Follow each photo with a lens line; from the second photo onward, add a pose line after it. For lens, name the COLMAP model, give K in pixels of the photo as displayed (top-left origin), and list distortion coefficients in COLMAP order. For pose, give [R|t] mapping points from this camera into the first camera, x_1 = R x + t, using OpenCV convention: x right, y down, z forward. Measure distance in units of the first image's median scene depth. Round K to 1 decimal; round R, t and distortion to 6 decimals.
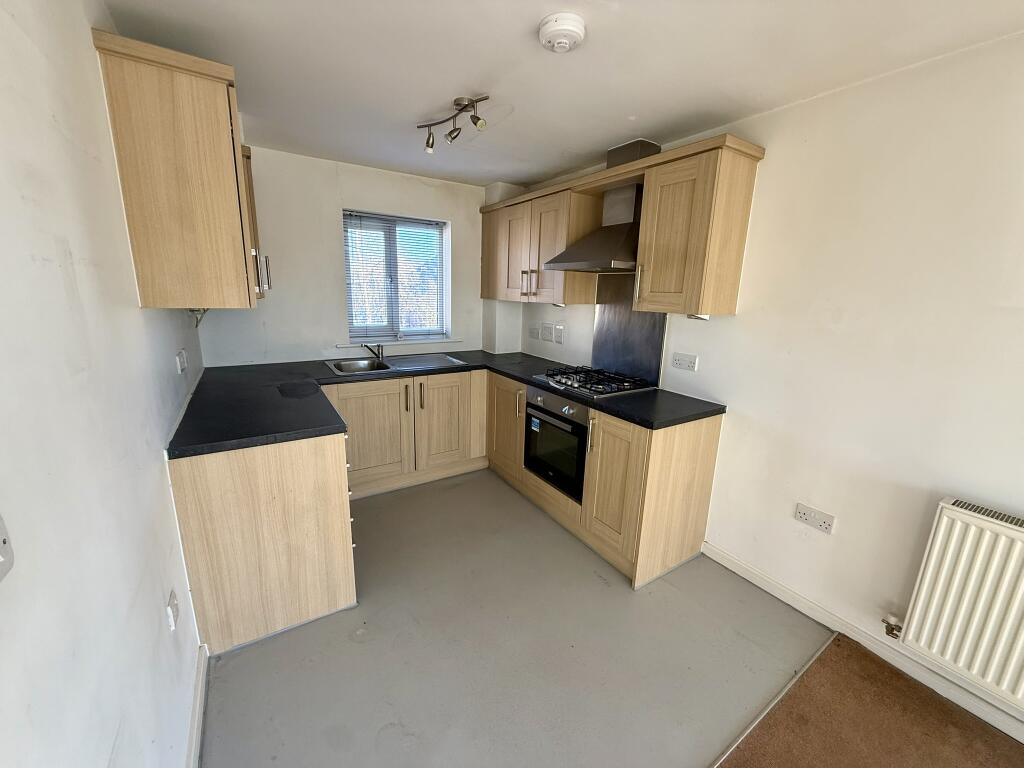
lens RADIAL K [[403.5, 0, 513.0], [0, 403.5, 383.2], [0, 0, 1]] dist [-0.005245, 0.000198]
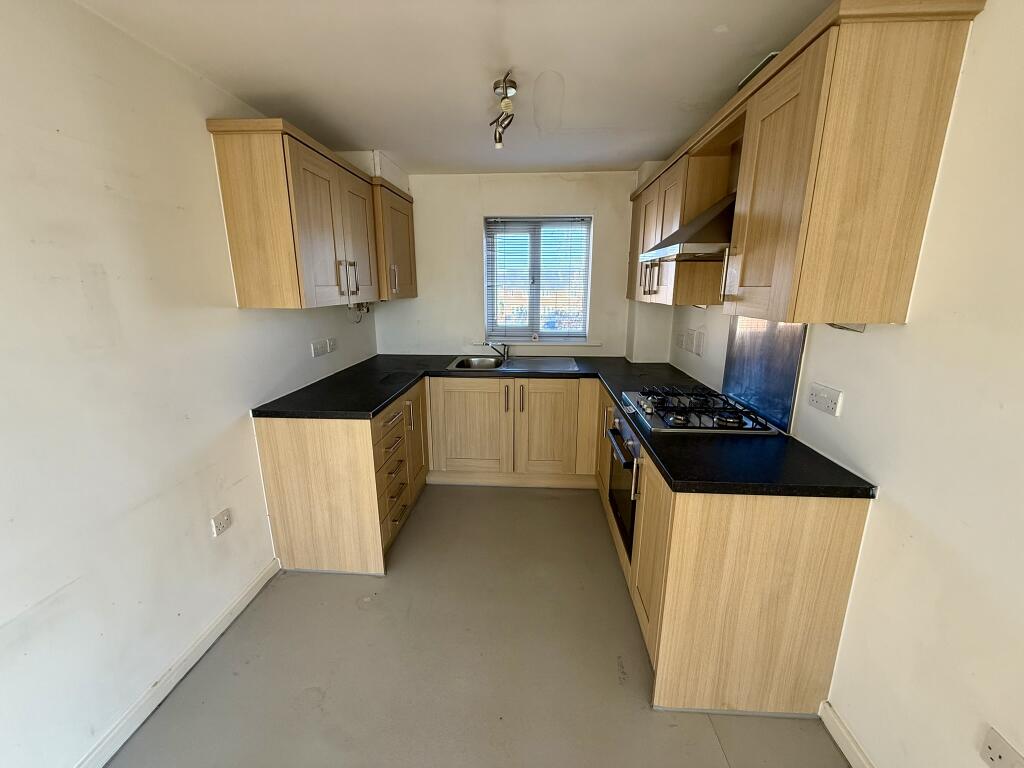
lens RADIAL K [[403.5, 0, 513.8], [0, 403.5, 383.2], [0, 0, 1]] dist [-0.005245, 0.000198]
pose [[0.807868, 0.111345, -0.578750, 0.329810], [-0.112912, 0.993042, 0.033438, -0.036849], [0.578446, 0.038335, 0.814819, 0.190839]]
